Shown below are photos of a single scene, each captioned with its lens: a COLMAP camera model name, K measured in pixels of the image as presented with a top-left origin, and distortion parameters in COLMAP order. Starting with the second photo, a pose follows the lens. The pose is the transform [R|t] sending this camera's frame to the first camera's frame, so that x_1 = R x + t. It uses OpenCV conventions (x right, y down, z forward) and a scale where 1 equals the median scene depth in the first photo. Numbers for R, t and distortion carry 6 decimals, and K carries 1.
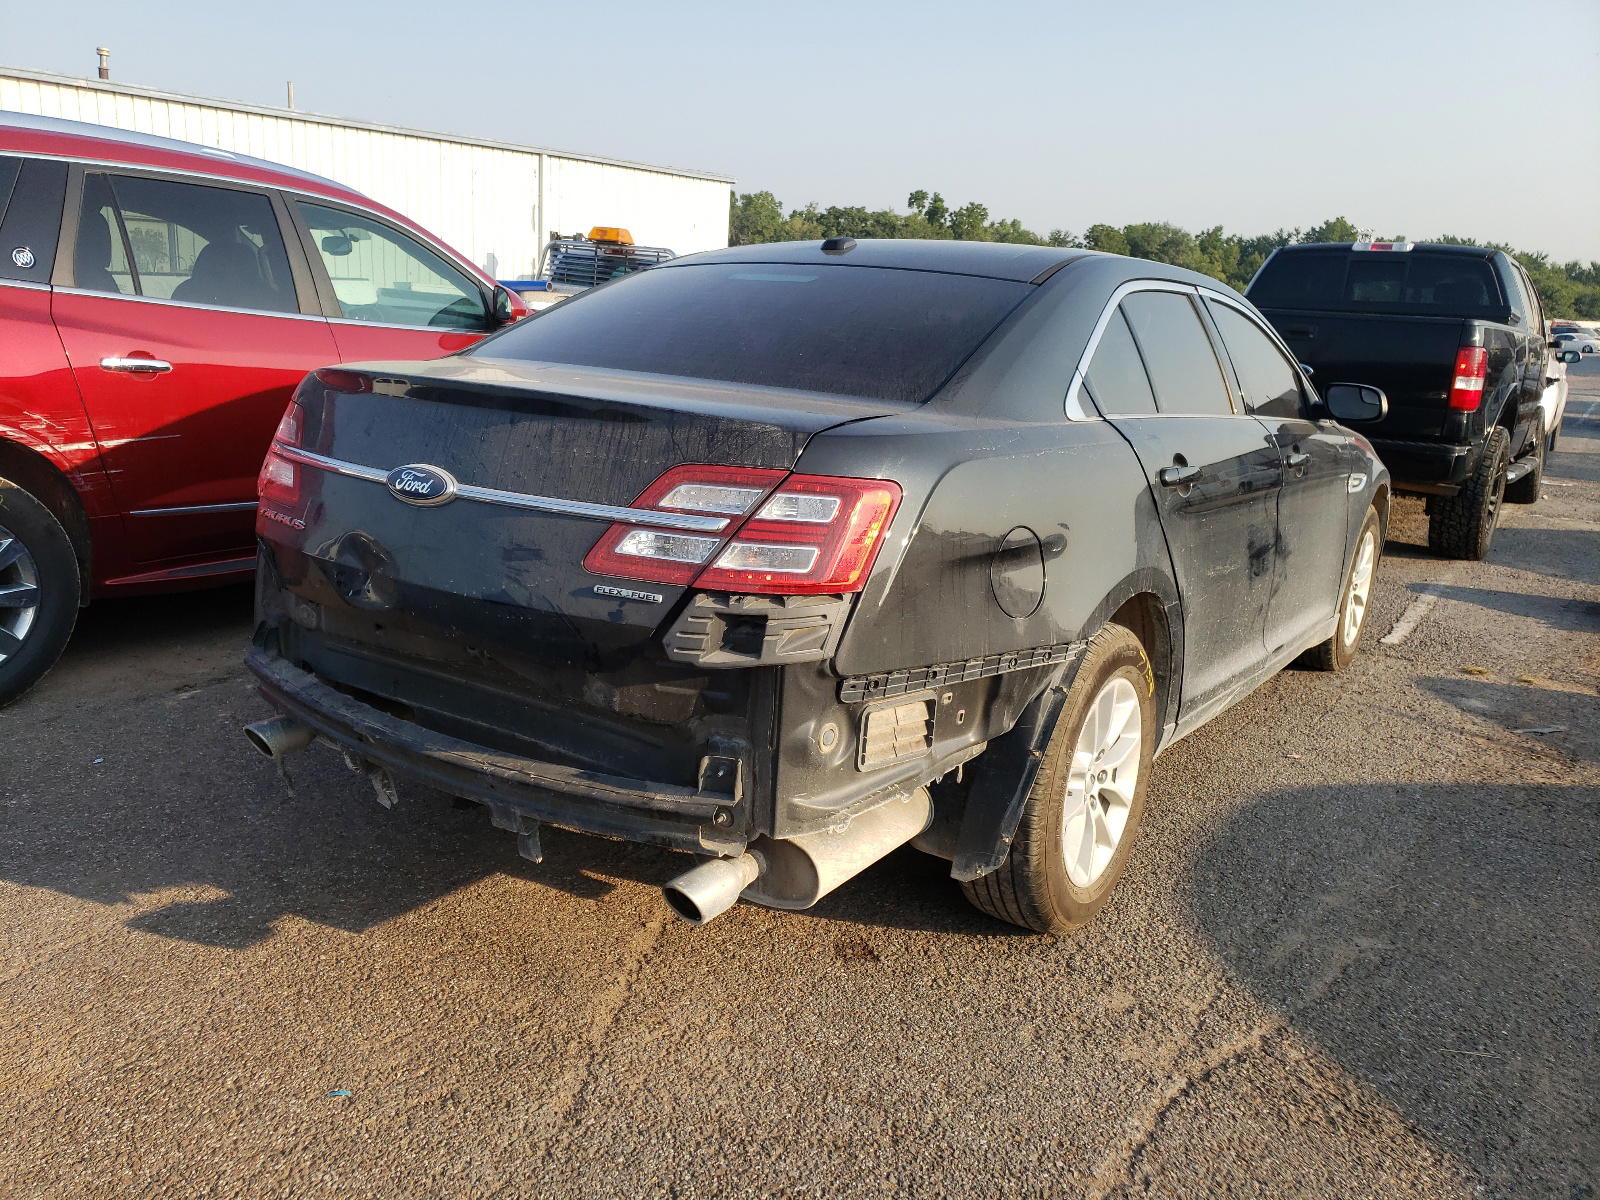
lens RADIAL K [[1170.2, 0, 780.2], [0, 1170.2, 544.8], [0, 0, 1]] dist [0.003628, 0.026613]
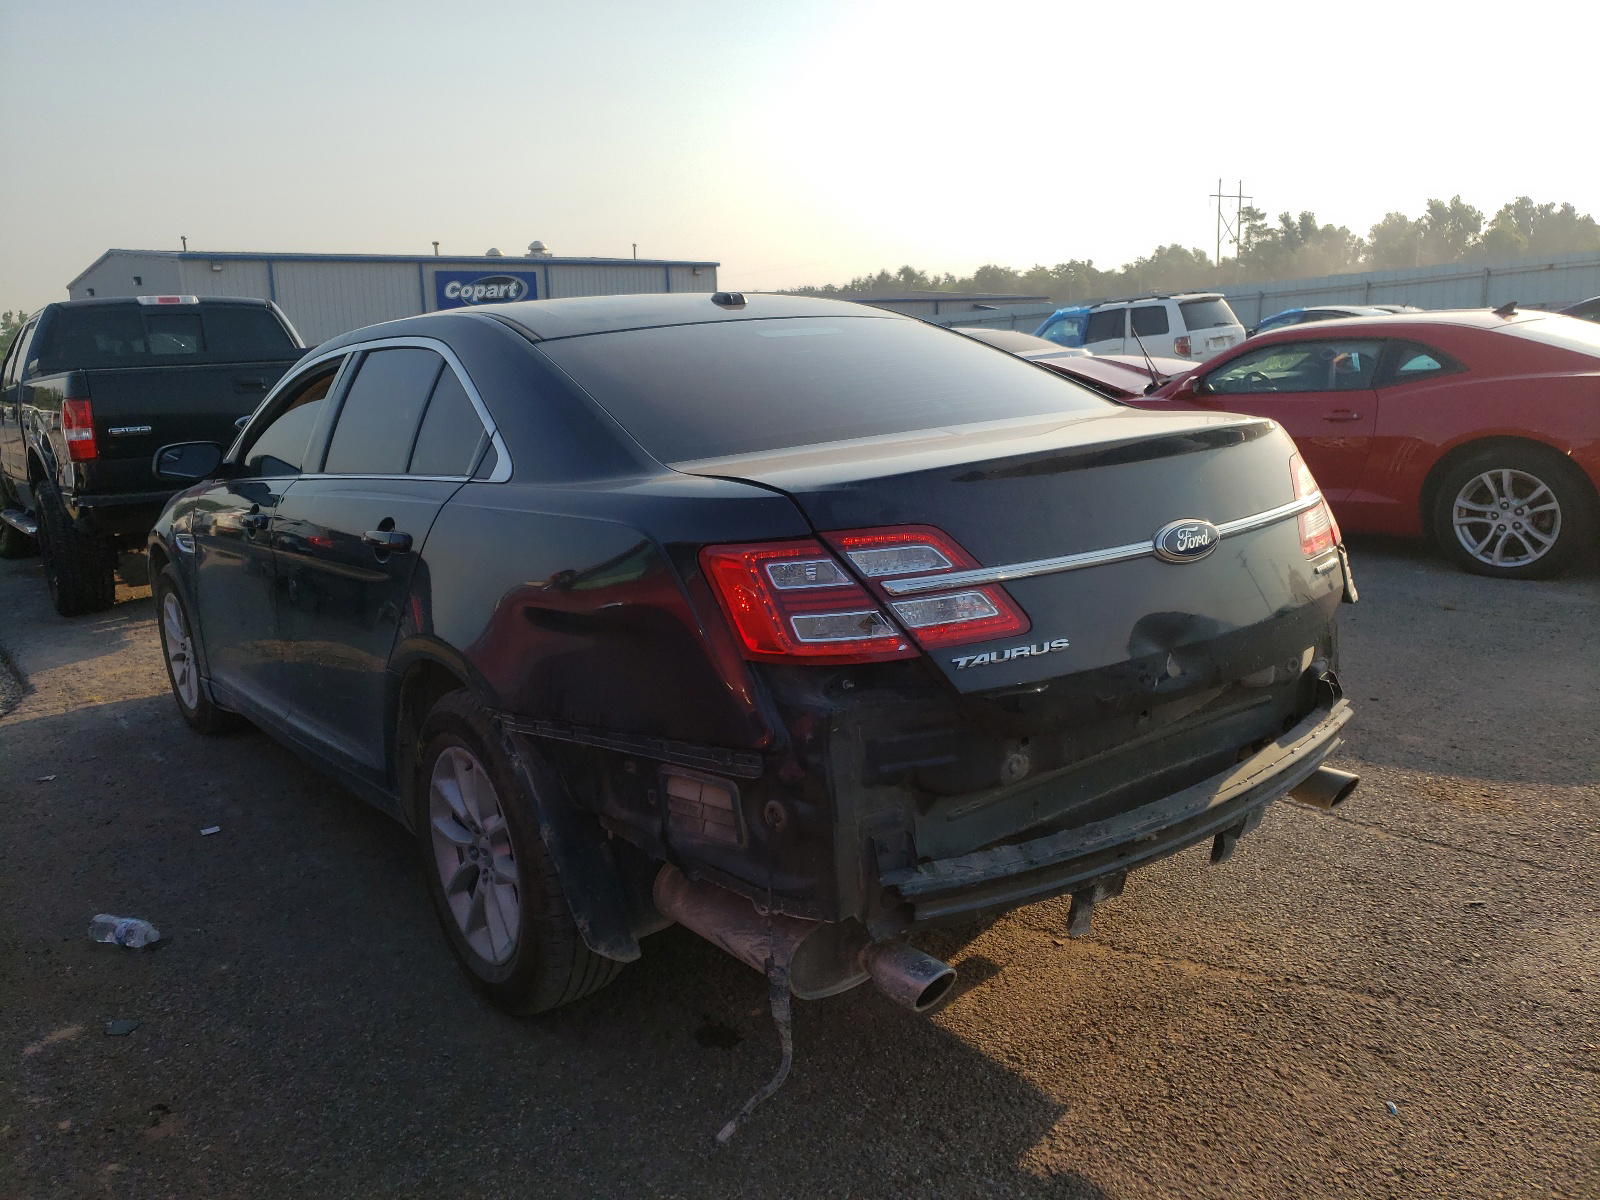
lens RADIAL K [[1170.2, 0, 780.2], [0, 1170.2, 544.8], [0, 0, 1]] dist [0.003628, 0.026613]
pose [[0.378355, -0.230873, 0.896407, -1.345598], [0.267857, 0.954274, 0.132721, -0.274941], [-0.886059, 0.189893, 0.422895, 0.911233]]
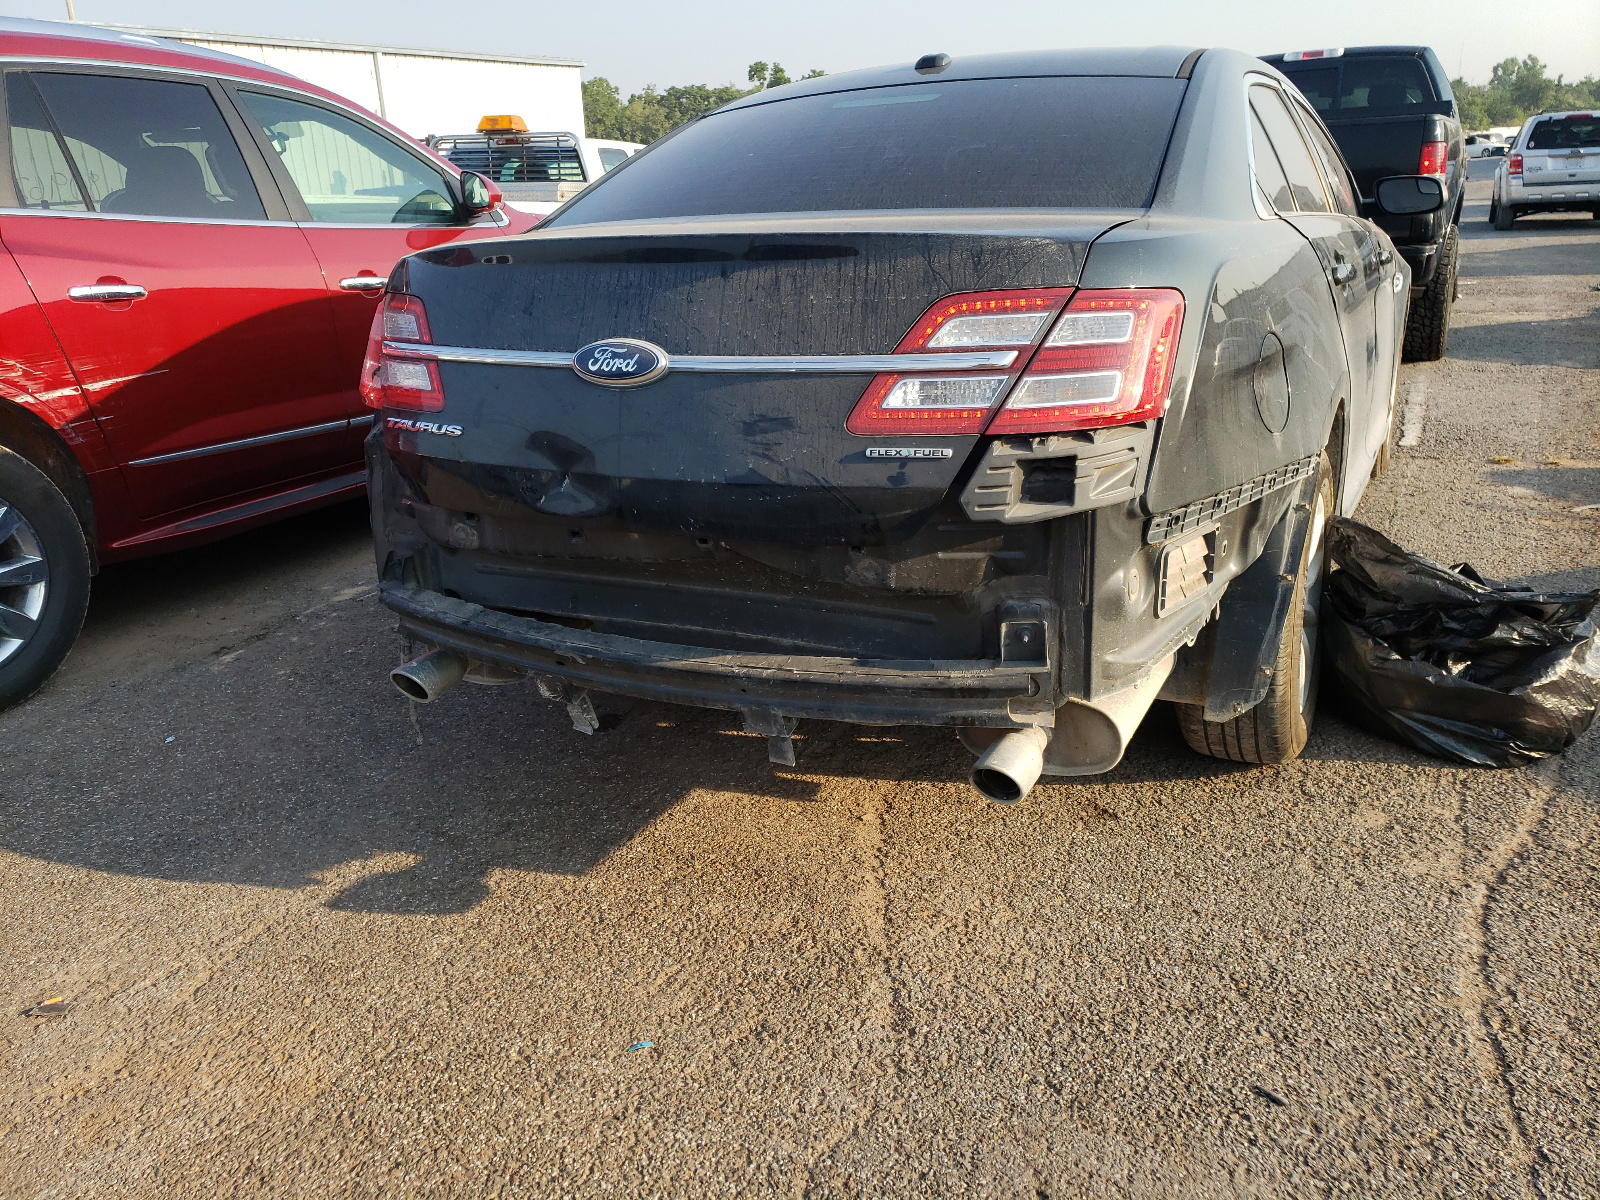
lens RADIAL K [[1170.2, 0, 780.2], [0, 1170.2, 544.8], [0, 0, 1]] dist [0.003628, 0.026613]
pose [[0.986725, -0.130649, 0.096459, -0.298776], [0.121309, 0.987856, 0.097077, 0.012316], [-0.107971, -0.084087, 0.990592, 0.126780]]
